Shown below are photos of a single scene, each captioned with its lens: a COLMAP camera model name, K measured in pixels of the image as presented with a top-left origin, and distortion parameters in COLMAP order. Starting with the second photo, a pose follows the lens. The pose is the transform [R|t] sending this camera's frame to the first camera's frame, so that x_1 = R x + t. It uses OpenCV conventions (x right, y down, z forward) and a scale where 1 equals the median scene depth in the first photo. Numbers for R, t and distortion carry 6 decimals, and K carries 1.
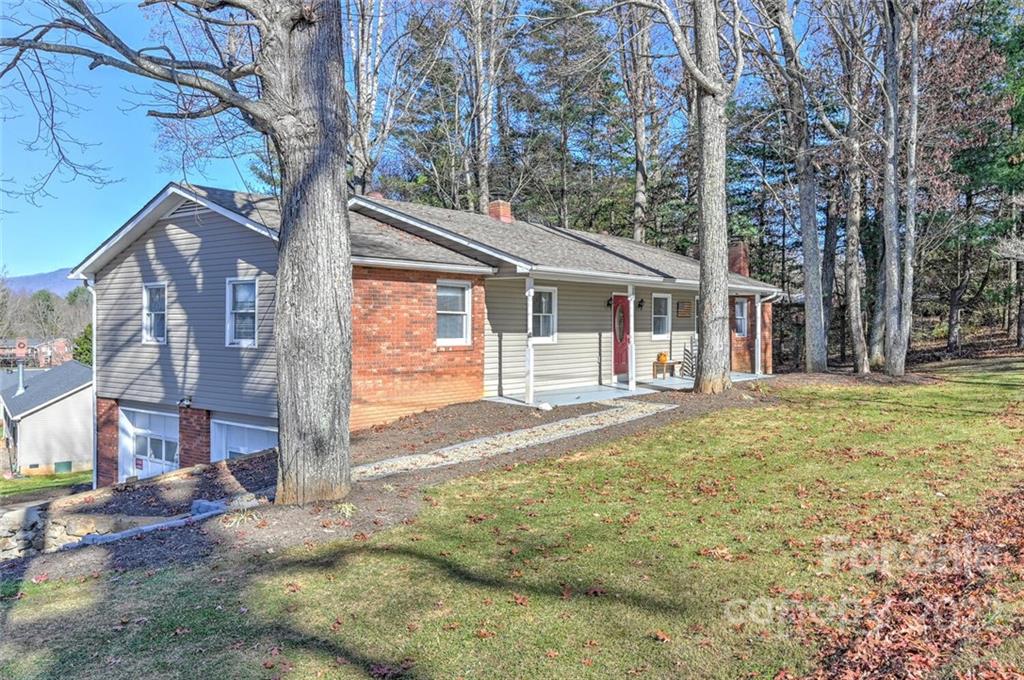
lens RADIAL K [[769.8, 0, 605.6], [0, 769.8, 326.2], [0, 0, 1]] dist [0.003904, 0.013040]
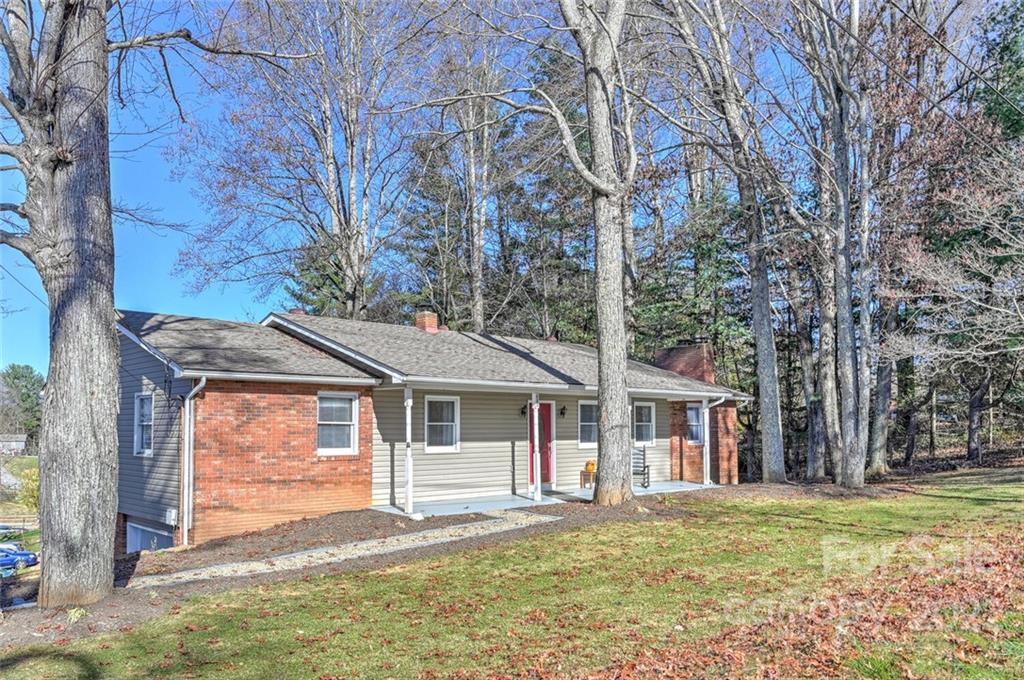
lens RADIAL K [[769.8, 0, 487.8], [0, 769.8, 400.8], [0, 0, 1]] dist [0.003904, 0.013040]
pose [[0.977651, -0.014354, -0.209743, 0.195041], [0.005913, 0.999149, -0.040816, -0.003802], [0.210150, 0.038664, 0.976904, 0.032286]]
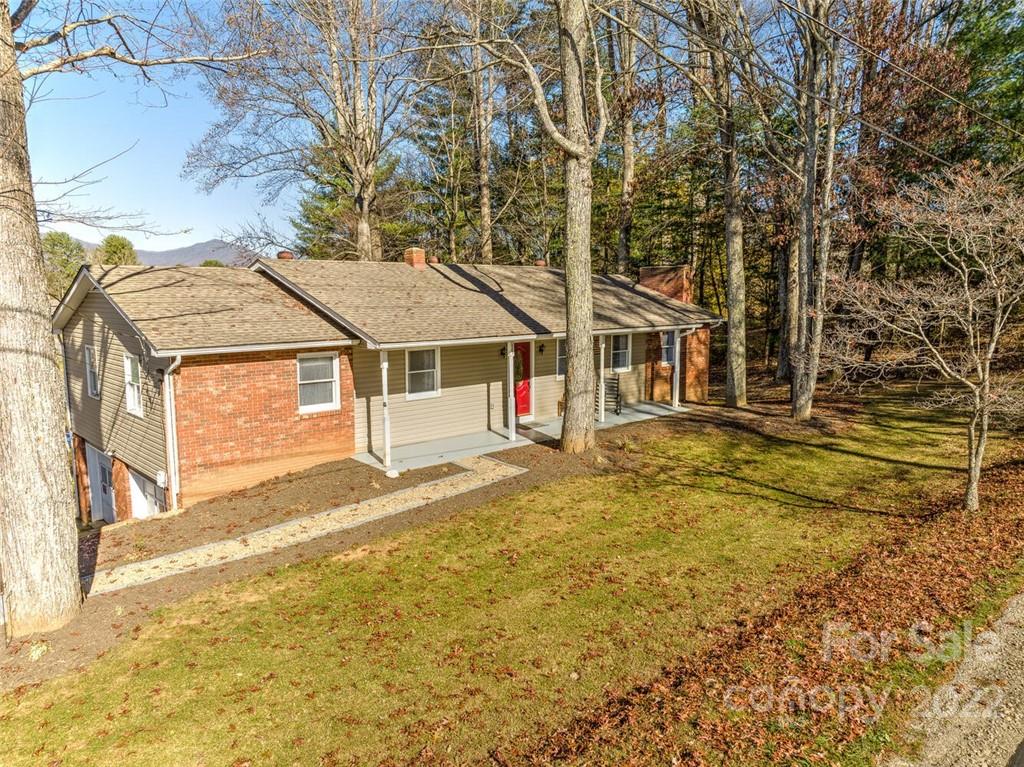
lens RADIAL K [[709.1, 0, 534.5], [0, 709.1, 387.2], [0, 0, 1]] dist [-0.002350, -0.004342]
pose [[0.984171, 0.023931, -0.175600, 0.256143], [0.000045, 0.990807, 0.135285, -0.133085], [0.177223, -0.133151, 0.975122, 0.063192]]
